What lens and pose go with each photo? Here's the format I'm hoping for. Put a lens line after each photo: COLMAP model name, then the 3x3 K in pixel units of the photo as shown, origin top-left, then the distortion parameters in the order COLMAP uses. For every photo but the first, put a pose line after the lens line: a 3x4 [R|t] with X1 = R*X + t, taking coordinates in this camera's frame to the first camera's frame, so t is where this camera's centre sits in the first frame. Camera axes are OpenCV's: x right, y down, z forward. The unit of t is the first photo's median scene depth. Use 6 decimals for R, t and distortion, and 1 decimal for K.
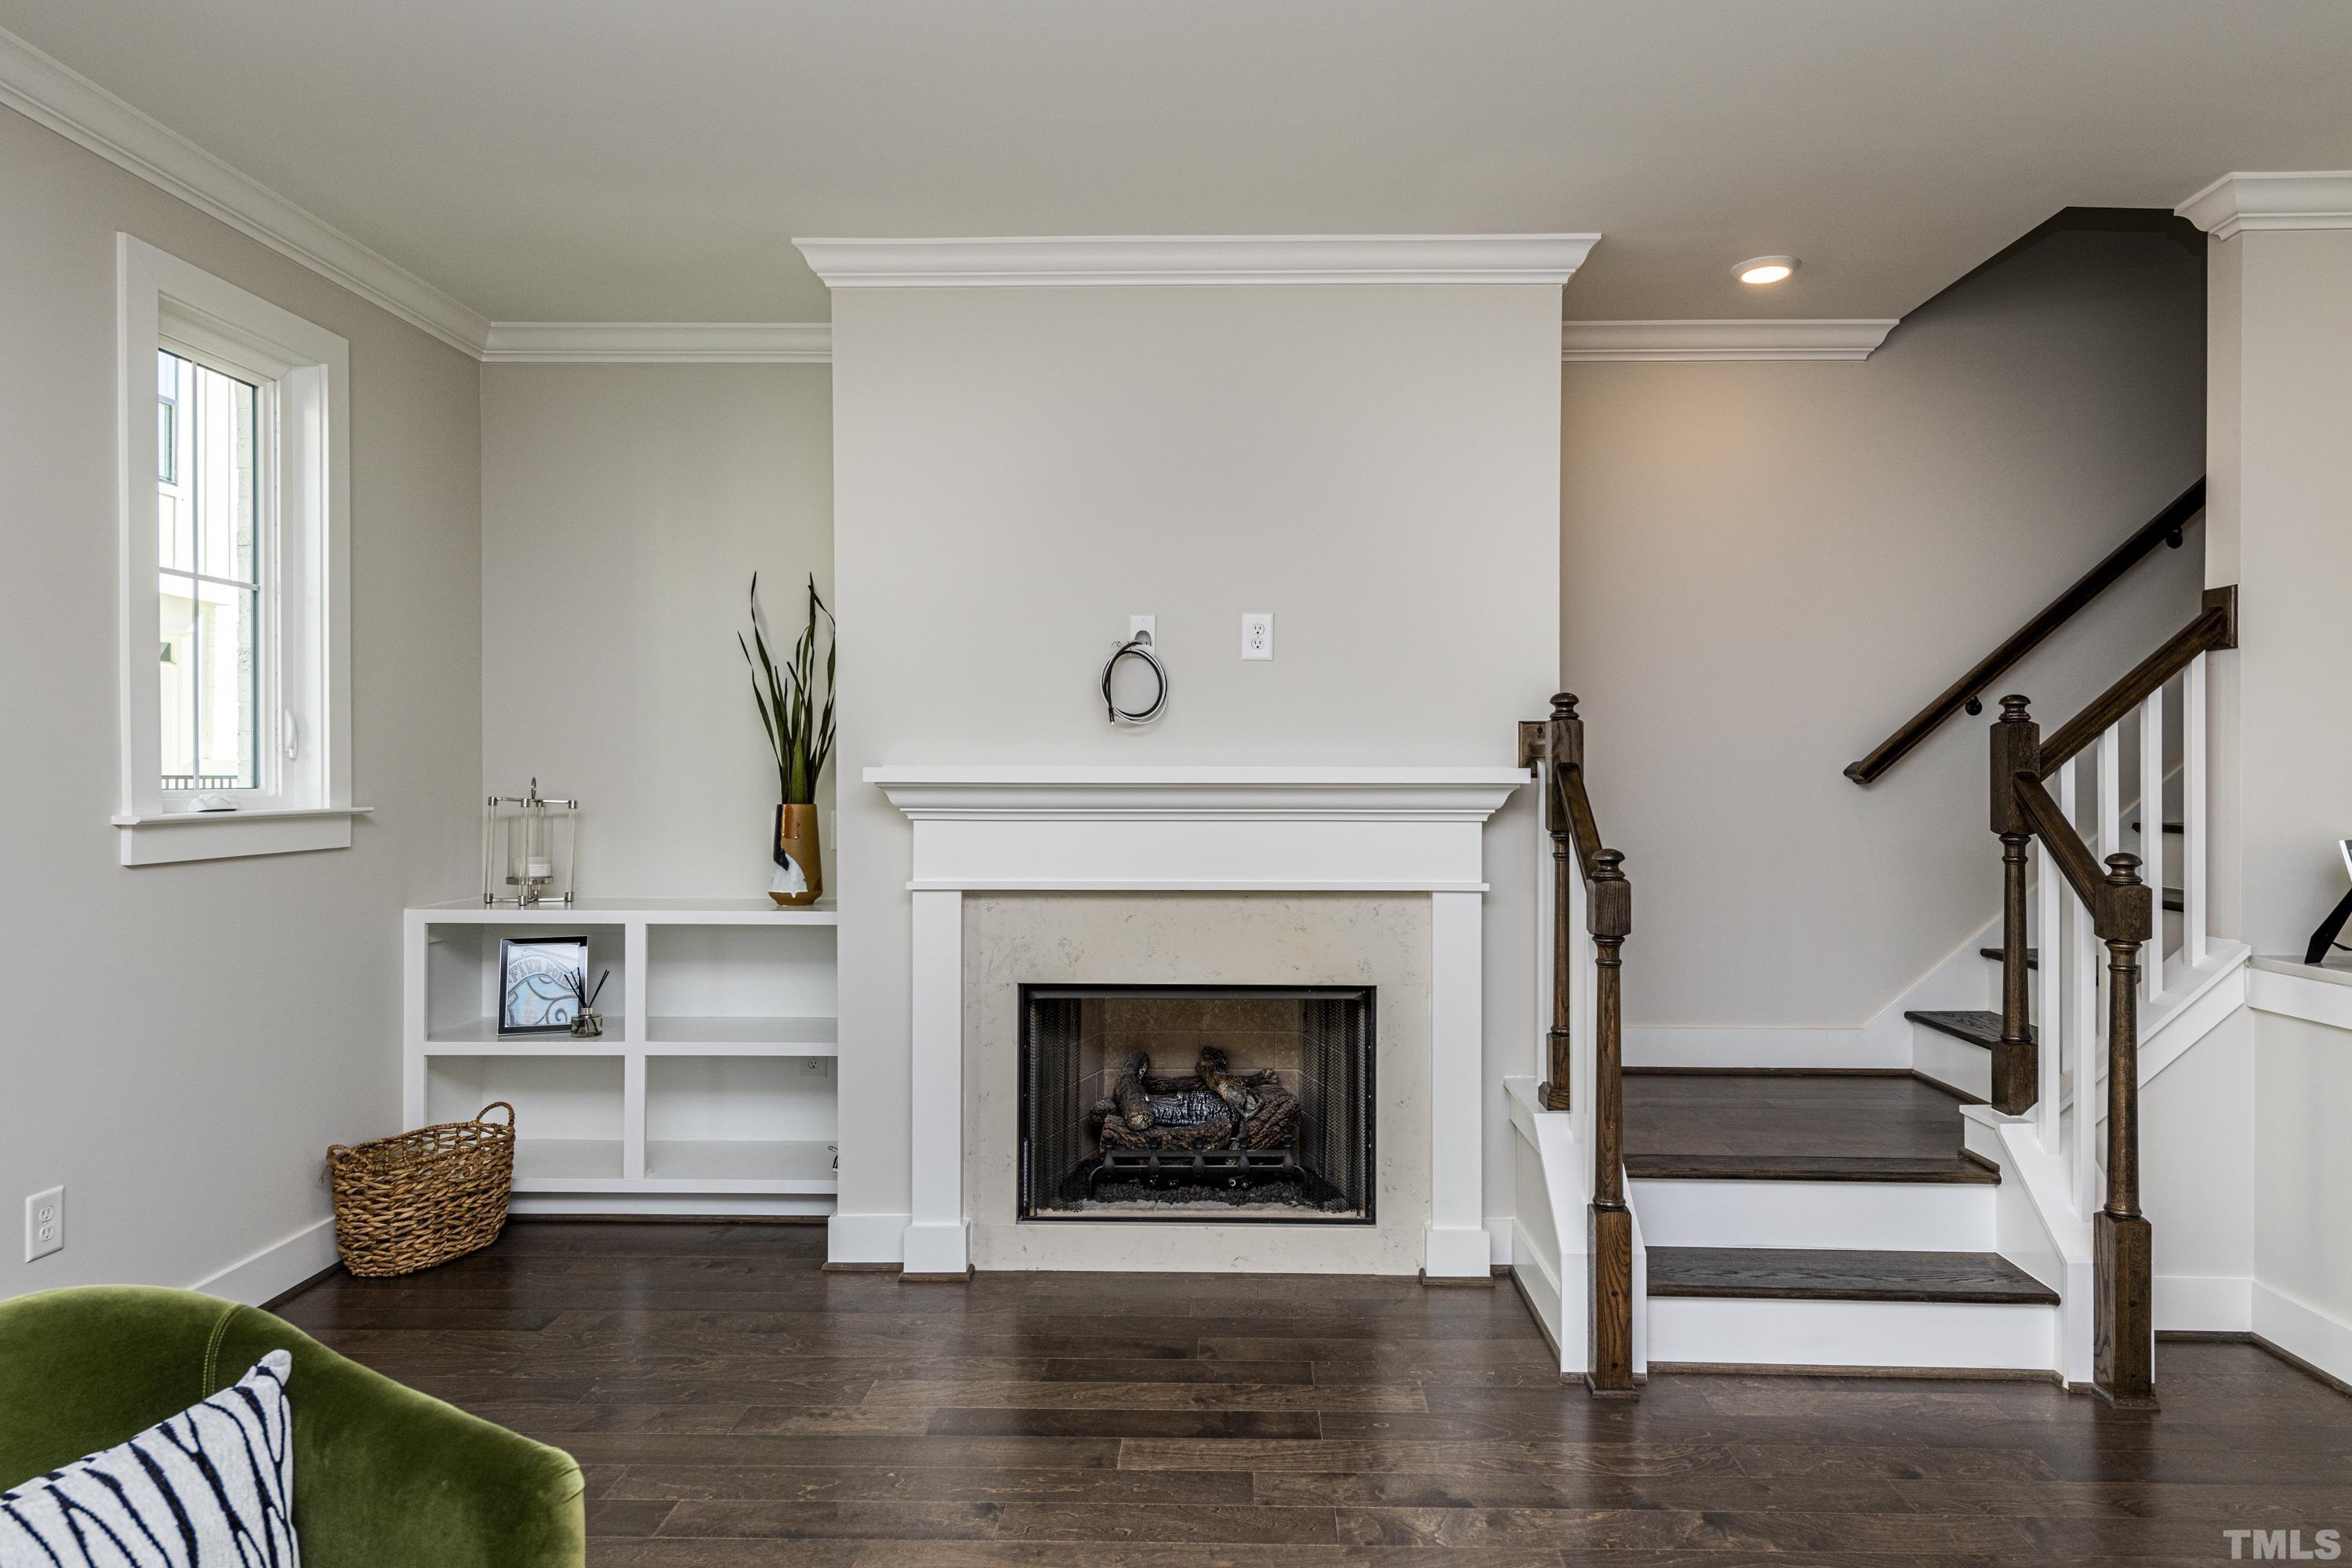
lens RADIAL K [[1379.3, 0, 1180.2], [0, 1379.3, 787.1], [0, 0, 1]] dist [0.020603, -0.001509]
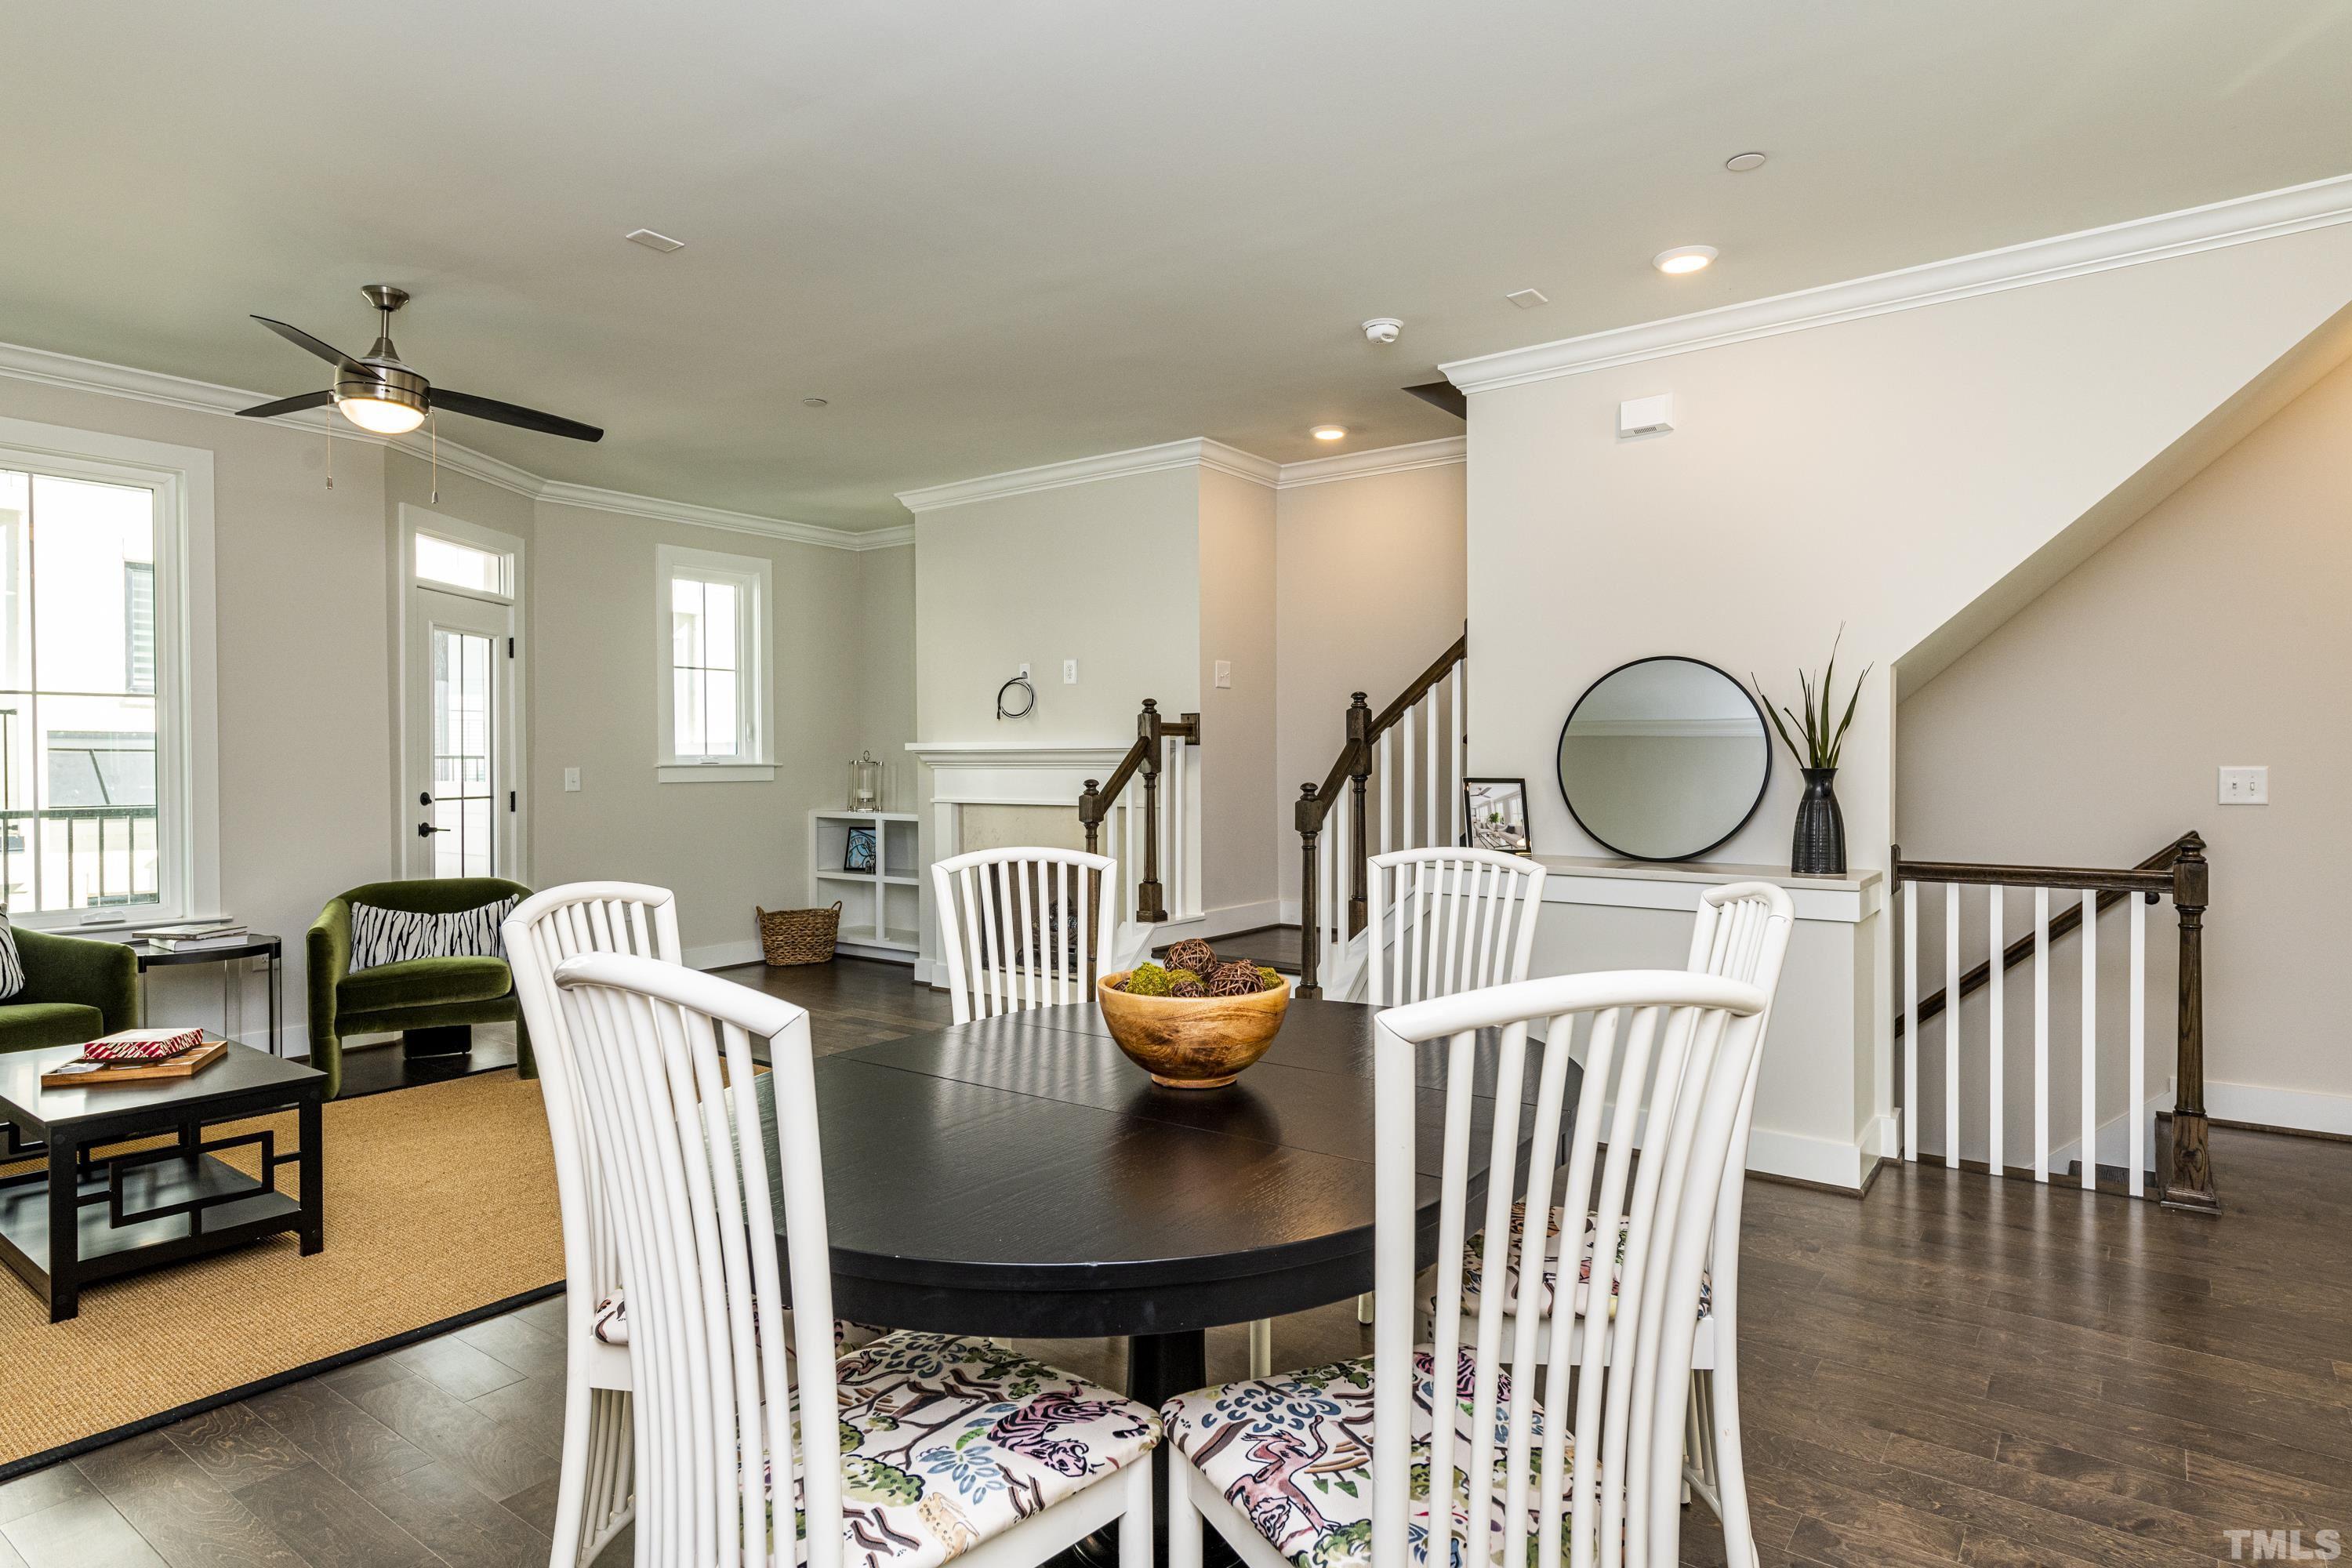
lens RADIAL K [[1263.5, 0, 1181.7], [0, 1263.5, 786.5], [0, 0, 1]] dist [-0.003094, -0.001994]
pose [[0.821049, 0.008723, -0.570791, 1.170243], [-0.001120, 0.999906, 0.013669, 0.024108], [0.570857, -0.010584, 0.820981, -0.333803]]
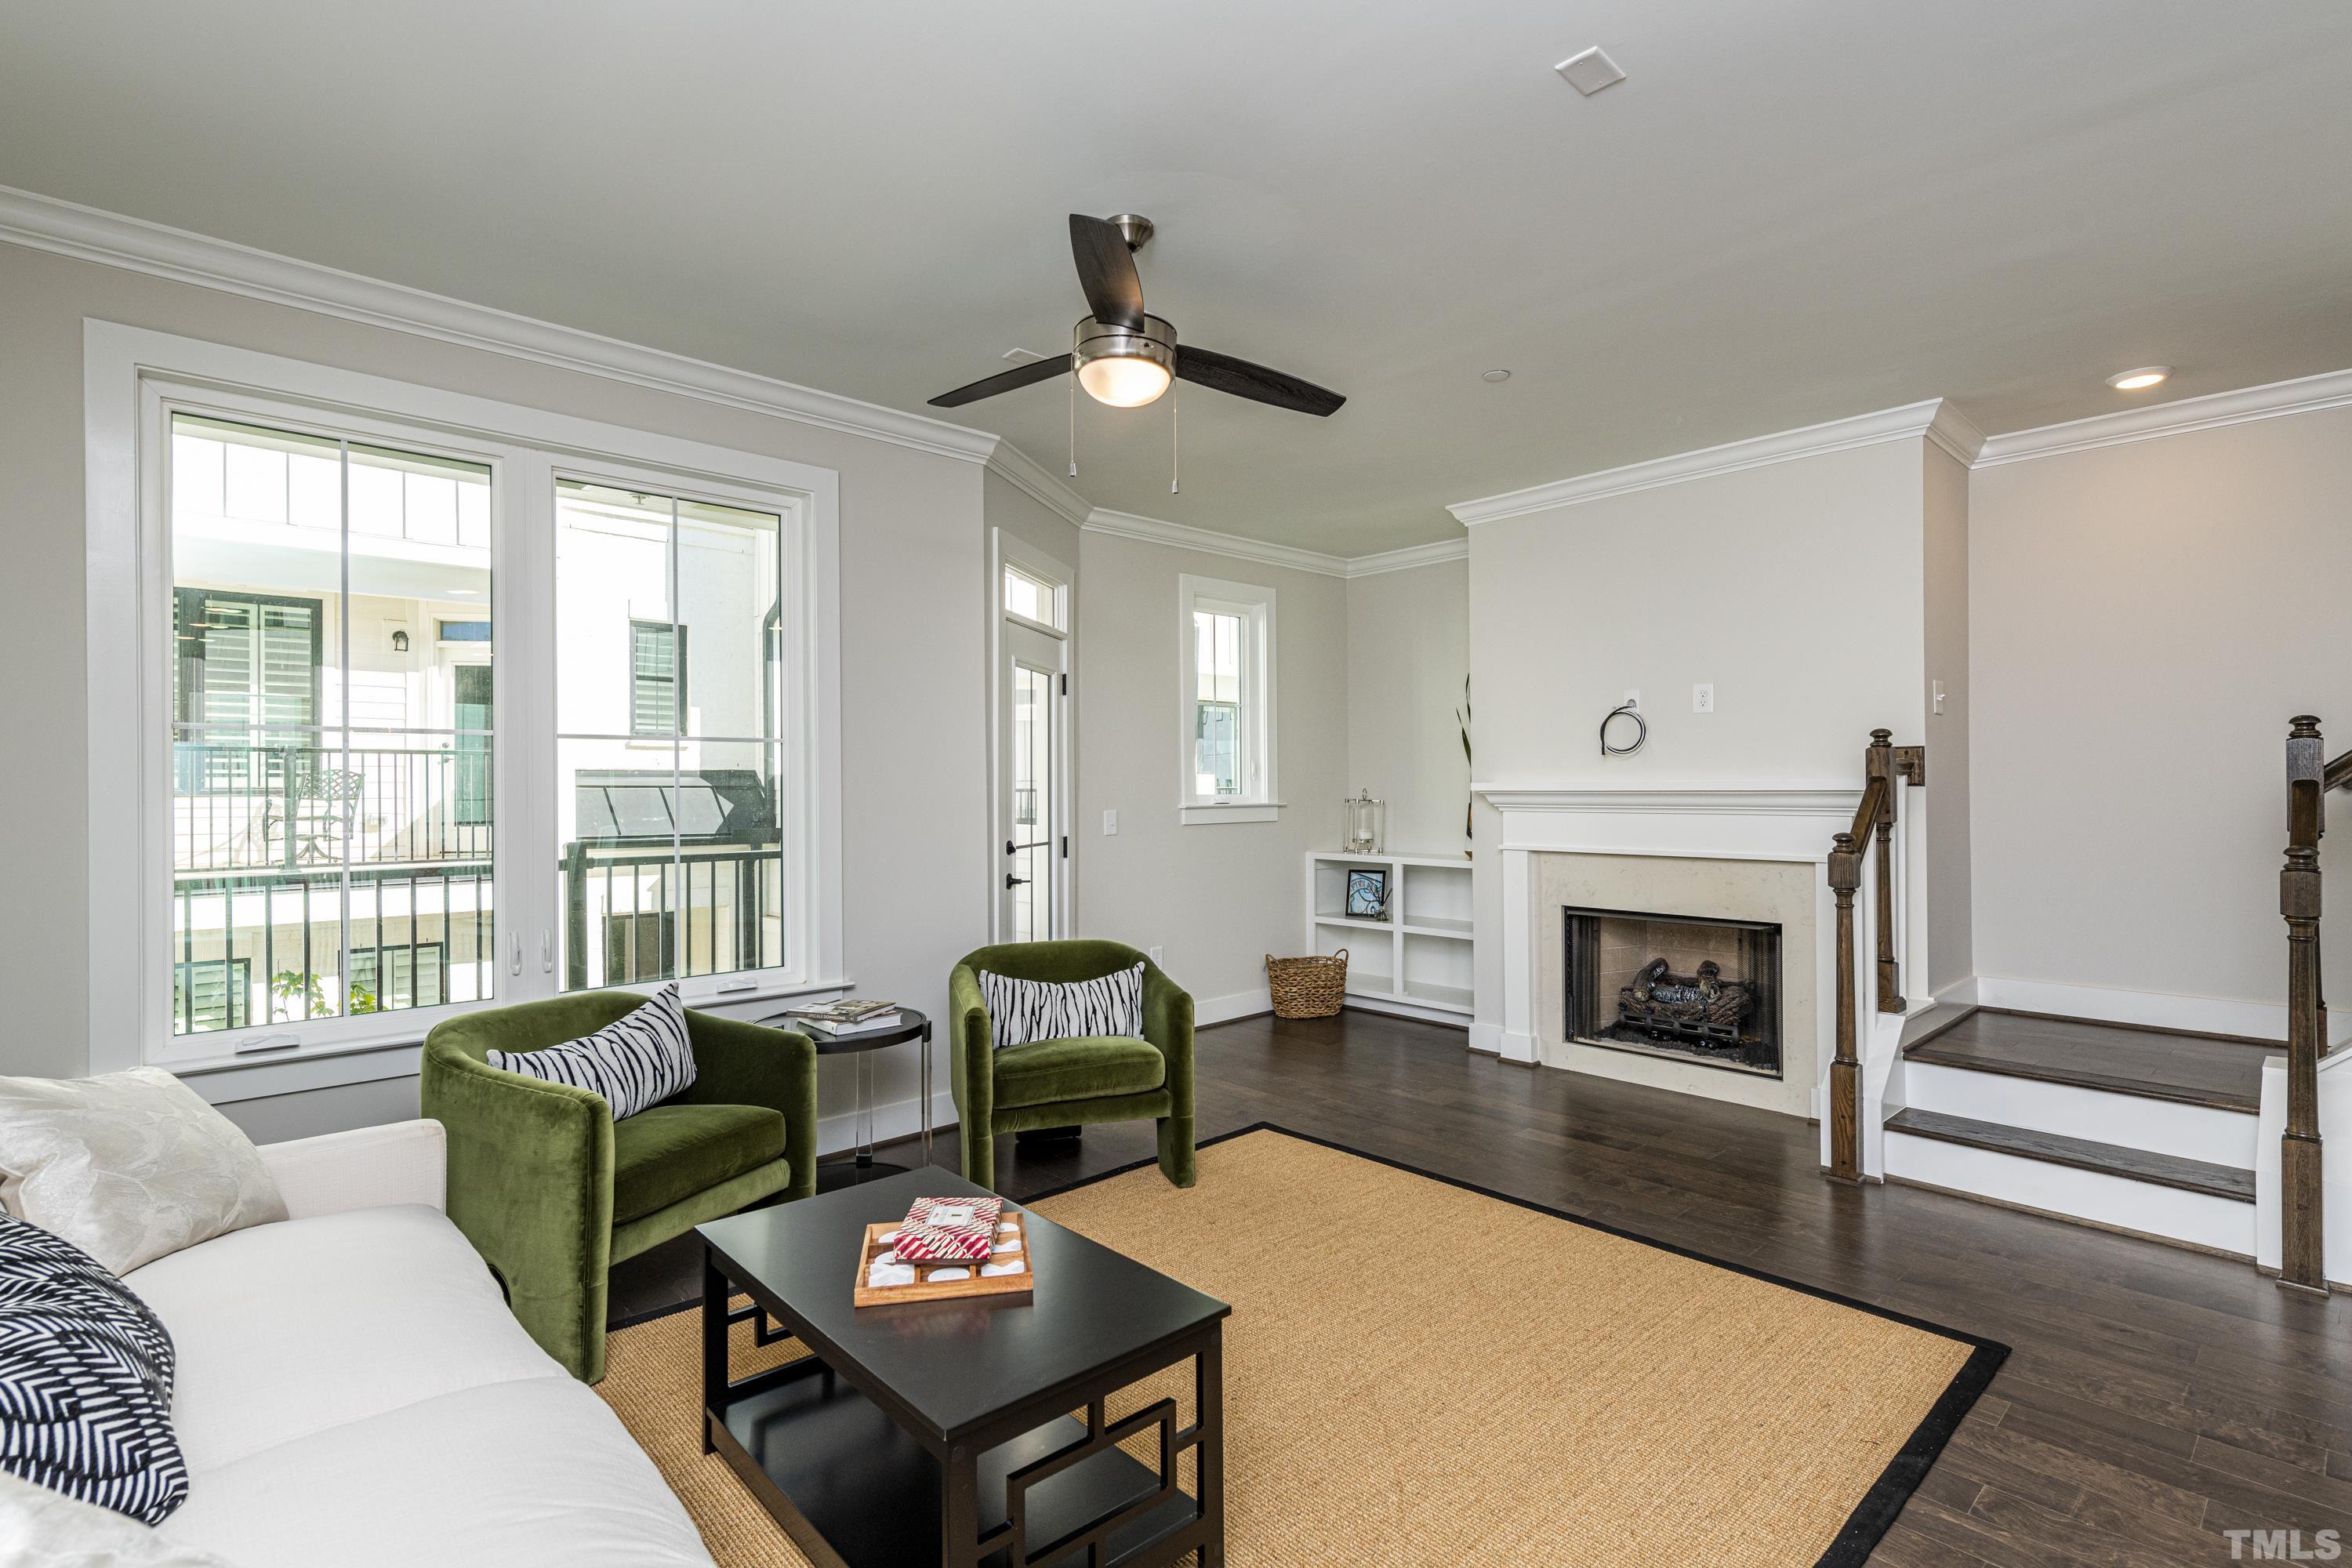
lens RADIAL K [[1114.0, 0, 1176.0], [0, 1114.0, 790.5], [0, 0, 1]] dist [0.003614, -0.000177]
pose [[0.693439, -0.002694, -0.720511, 0.562443], [0.000973, 0.999996, -0.002803, 0.000411], [0.720515, 0.001243, 0.693438, -0.332328]]
